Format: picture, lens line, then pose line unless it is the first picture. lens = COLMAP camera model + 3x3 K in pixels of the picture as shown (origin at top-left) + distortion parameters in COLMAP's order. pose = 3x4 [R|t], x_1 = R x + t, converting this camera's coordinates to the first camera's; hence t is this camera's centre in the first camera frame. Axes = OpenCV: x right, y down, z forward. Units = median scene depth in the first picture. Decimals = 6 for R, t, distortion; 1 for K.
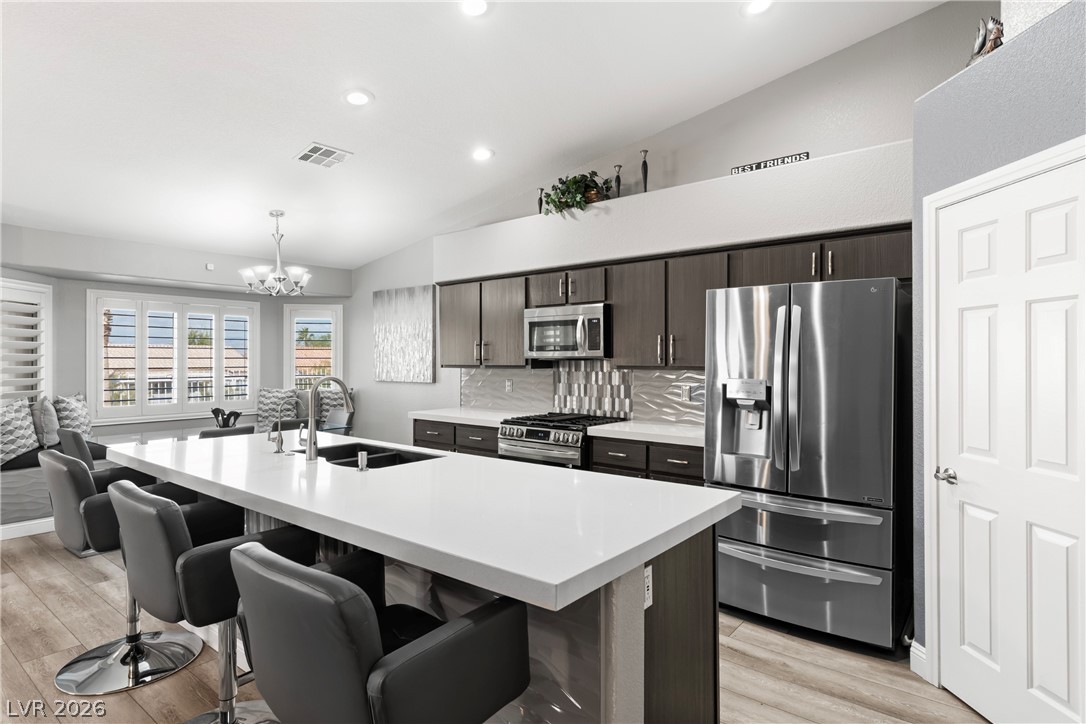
lens RADIAL K [[575.8, 0, 545.6], [0, 575.8, 357.6], [0, 0, 1]] dist [0.001183, 0.001054]
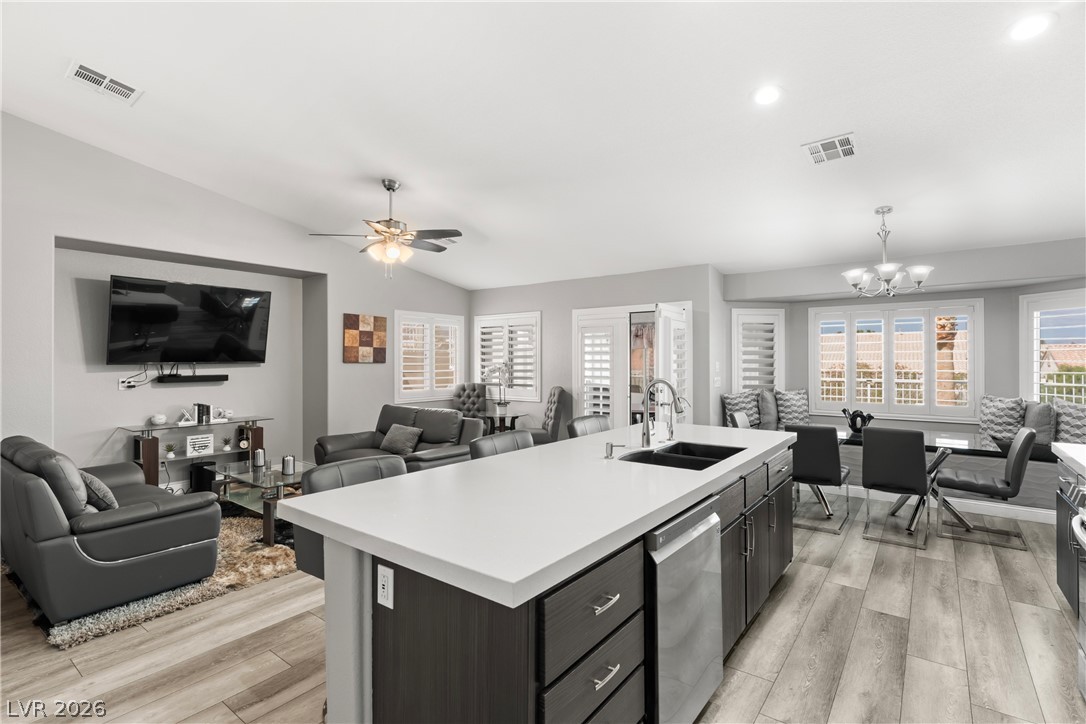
lens RADIAL K [[514.0, 0, 544.1], [0, 514.0, 359.1], [0, 0, 1]] dist [0.000838, 0.001210]
pose [[0.016283, -0.003205, -0.999862, 0.376591], [0.003687, 0.999988, -0.003146, -0.003294], [0.999861, -0.003635, 0.016294, 0.425566]]
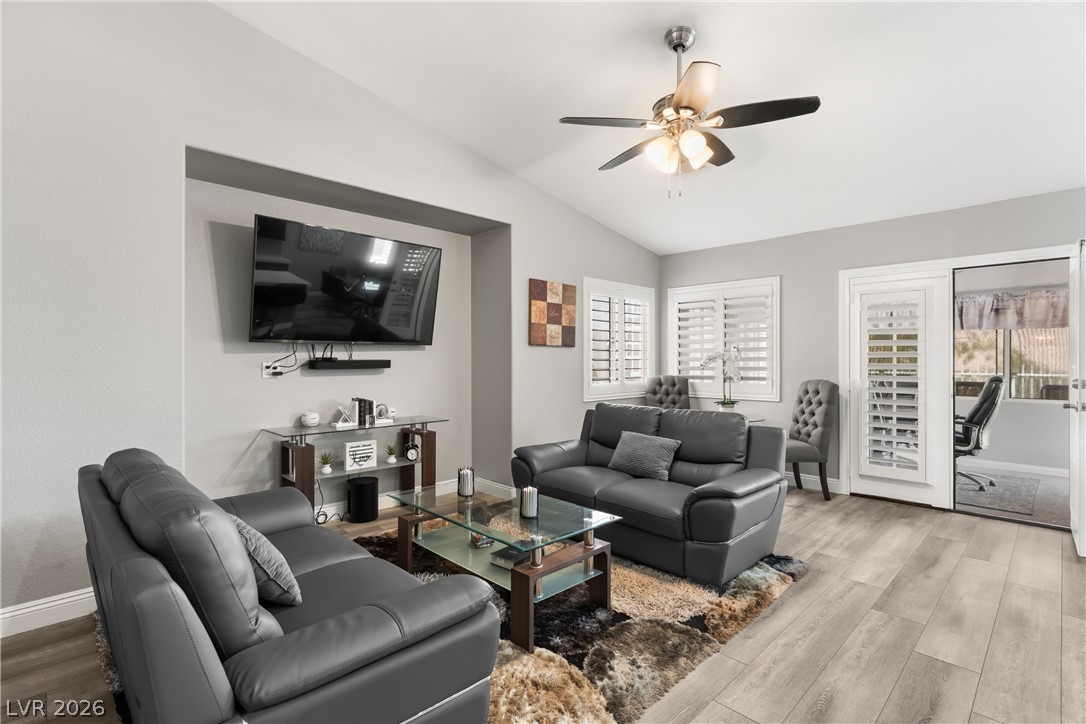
lens RADIAL K [[514.0, 0, 543.0], [0, 514.0, 358.8], [0, 0, 1]] dist [0.000838, 0.001210]
pose [[-0.124490, -0.002377, -0.992218, 0.018664], [0.002929, 0.999992, -0.002763, 0.027672], [0.992216, -0.003251, -0.124482, 0.084484]]
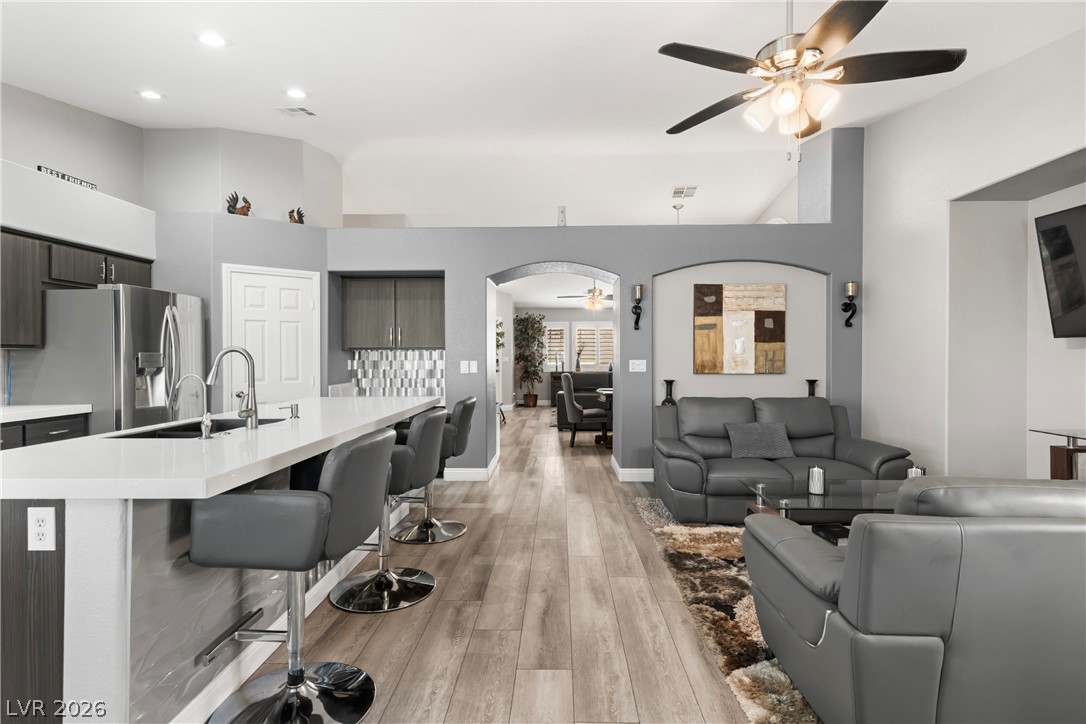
lens RADIAL K [[539.0, 0, 542.0], [0, 539.0, 357.5], [0, 0, 1]] dist [0.004488, 0.000799]
pose [[-0.592242, -0.005009, 0.805745, -0.825199], [-0.000240, 0.999982, 0.006040, 0.025152], [-0.805760, 0.003384, -0.592232, 0.639396]]
